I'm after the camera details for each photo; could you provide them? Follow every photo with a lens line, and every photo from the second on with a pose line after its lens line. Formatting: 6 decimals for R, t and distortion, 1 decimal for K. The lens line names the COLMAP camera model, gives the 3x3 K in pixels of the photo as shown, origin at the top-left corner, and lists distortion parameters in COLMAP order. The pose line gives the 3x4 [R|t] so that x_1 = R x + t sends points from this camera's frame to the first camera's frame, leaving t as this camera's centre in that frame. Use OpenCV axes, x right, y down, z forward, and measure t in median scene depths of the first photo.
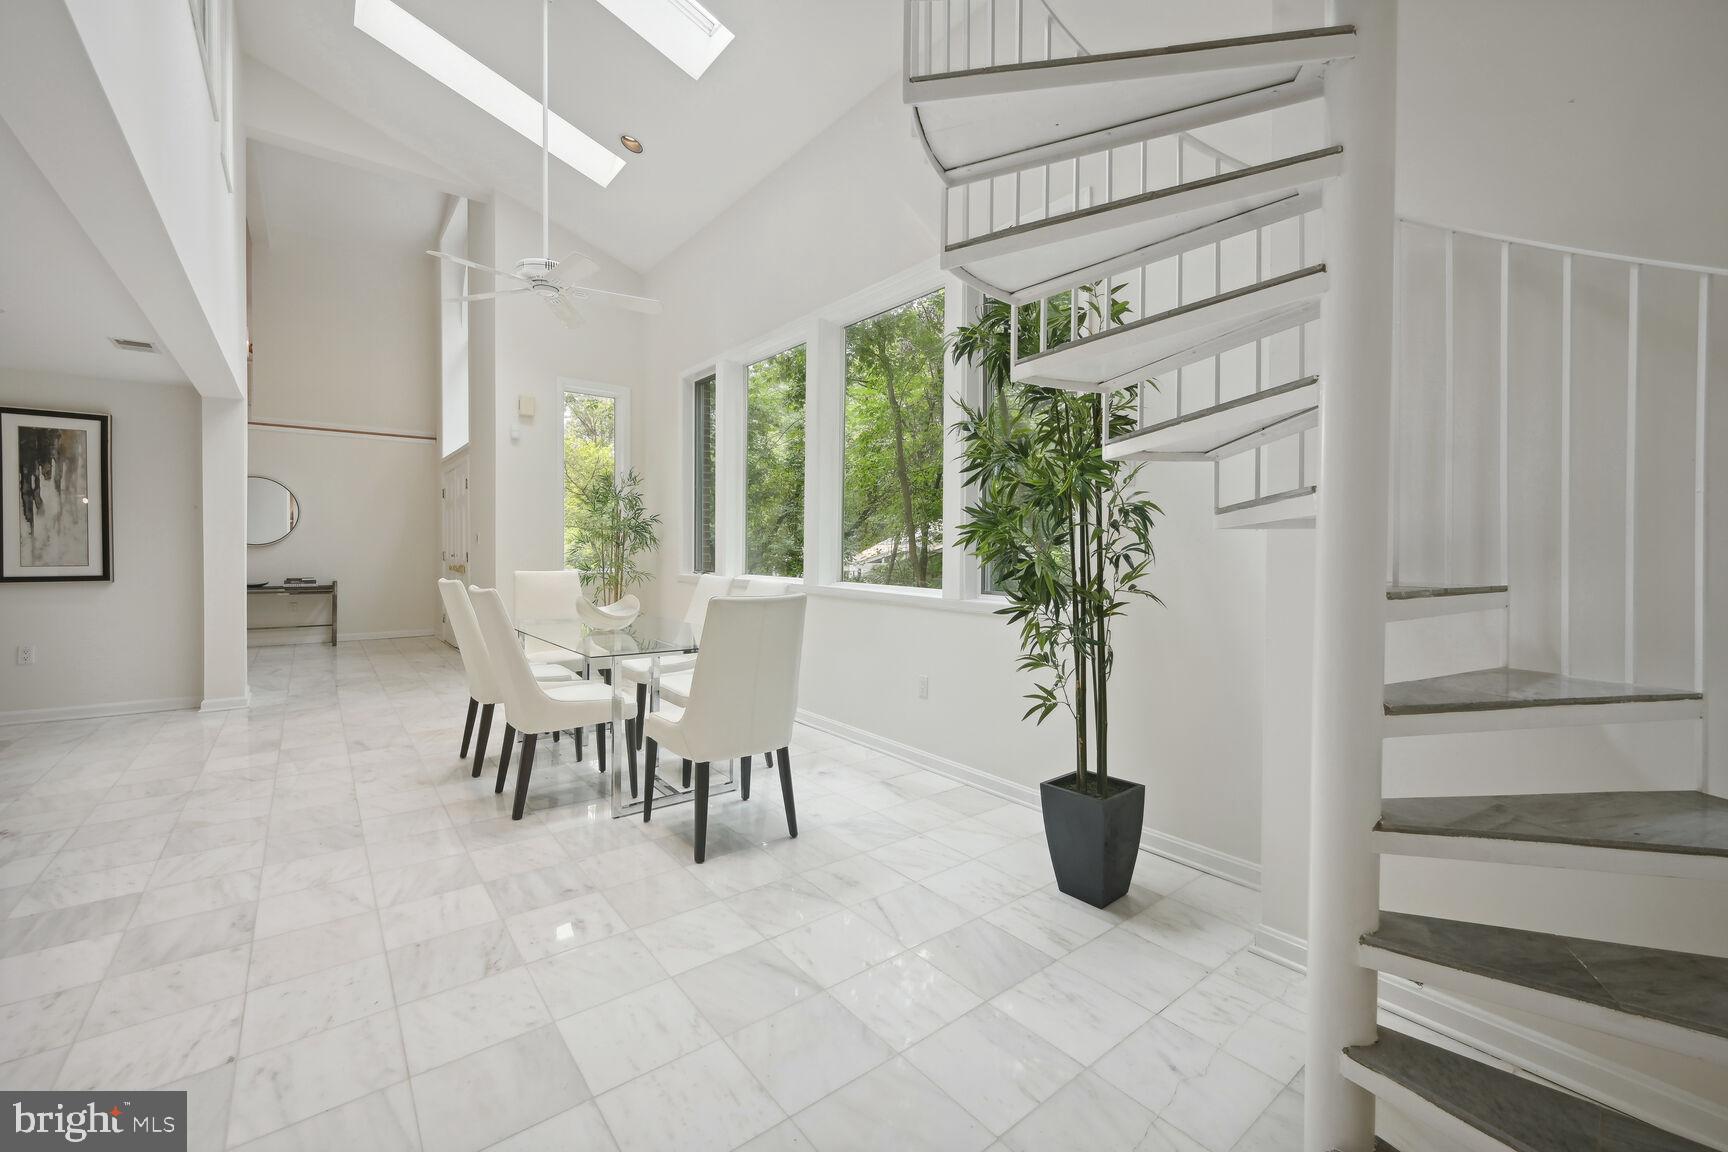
lens RADIAL K [[693.1, 0, 869.9], [0, 693.1, 560.1], [0, 0, 1]] dist [0.000375, -0.000178]
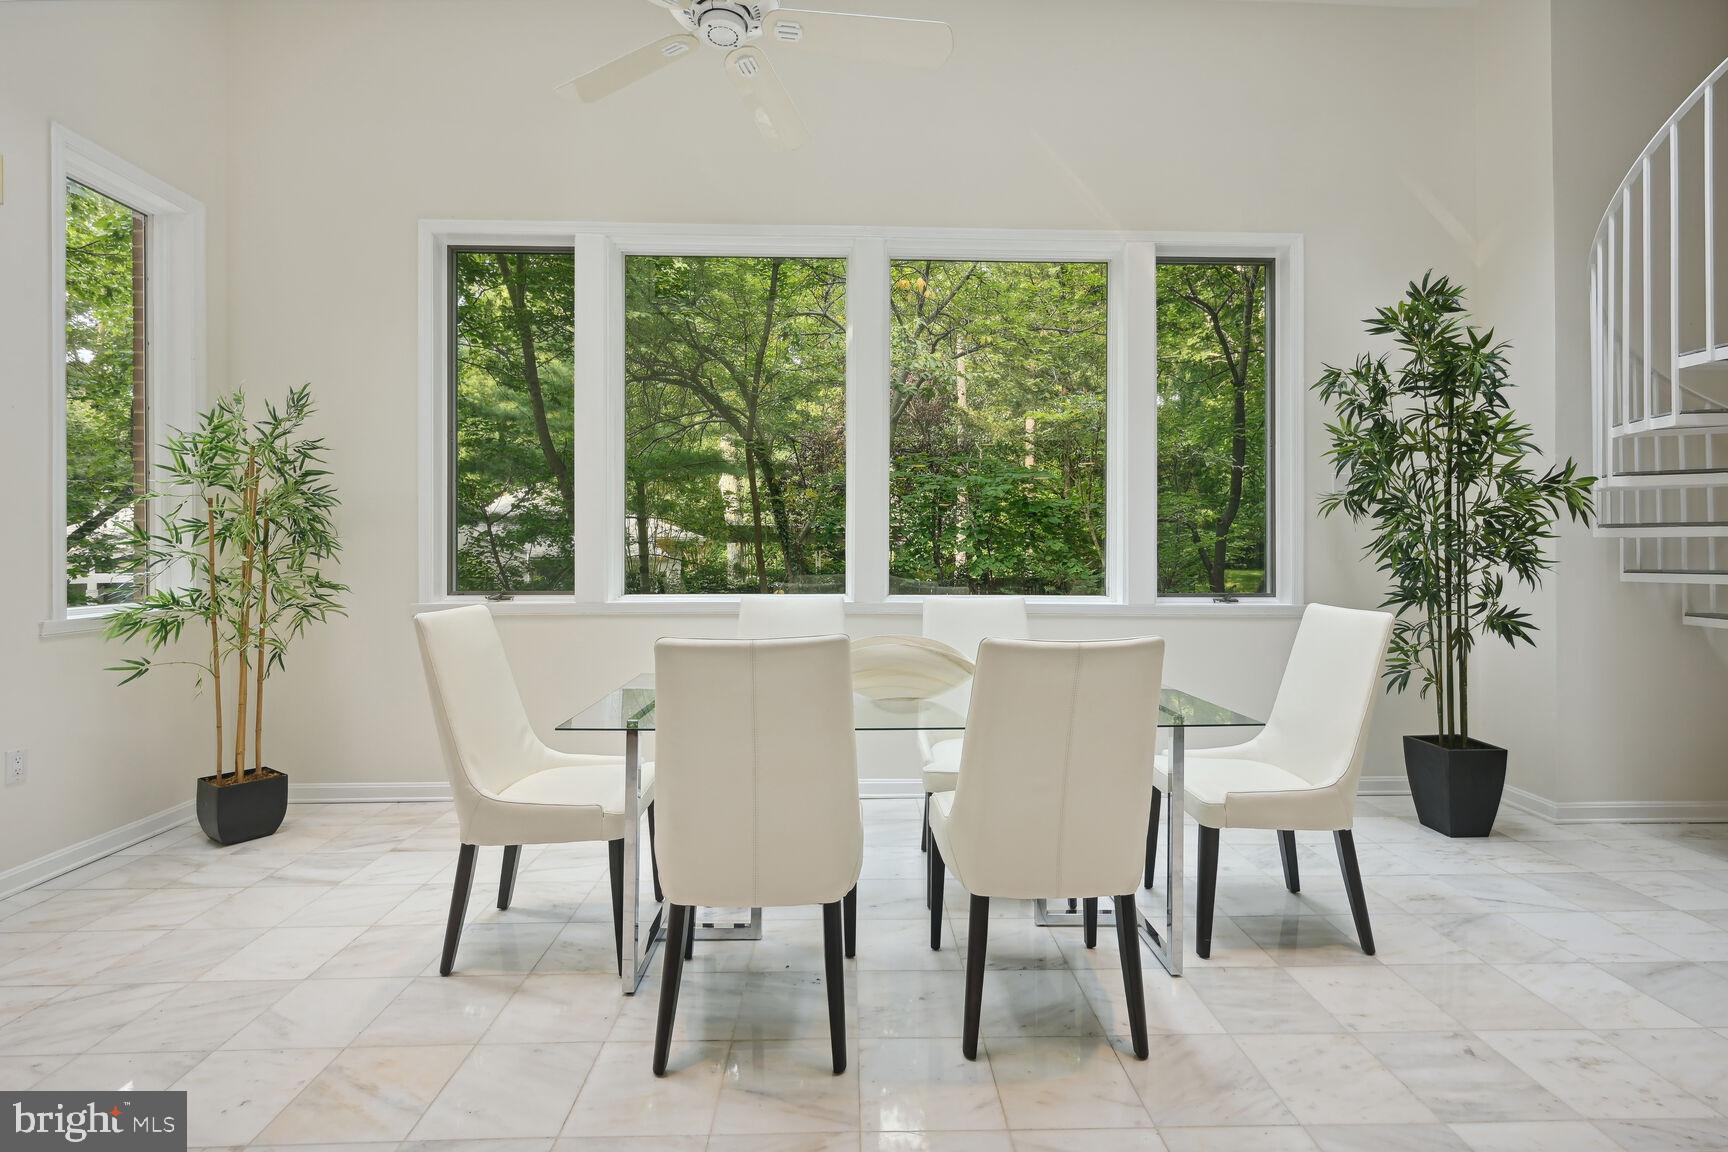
lens RADIAL K [[759.9, 0, 855.5], [0, 759.9, 543.4], [0, 0, 1]] dist [-0.001021, 0.000383]
pose [[0.602336, -0.002001, 0.798240, -1.469740], [0.004051, 0.999992, -0.000551, -0.047551], [-0.798232, 0.003565, 0.602339, 1.058316]]
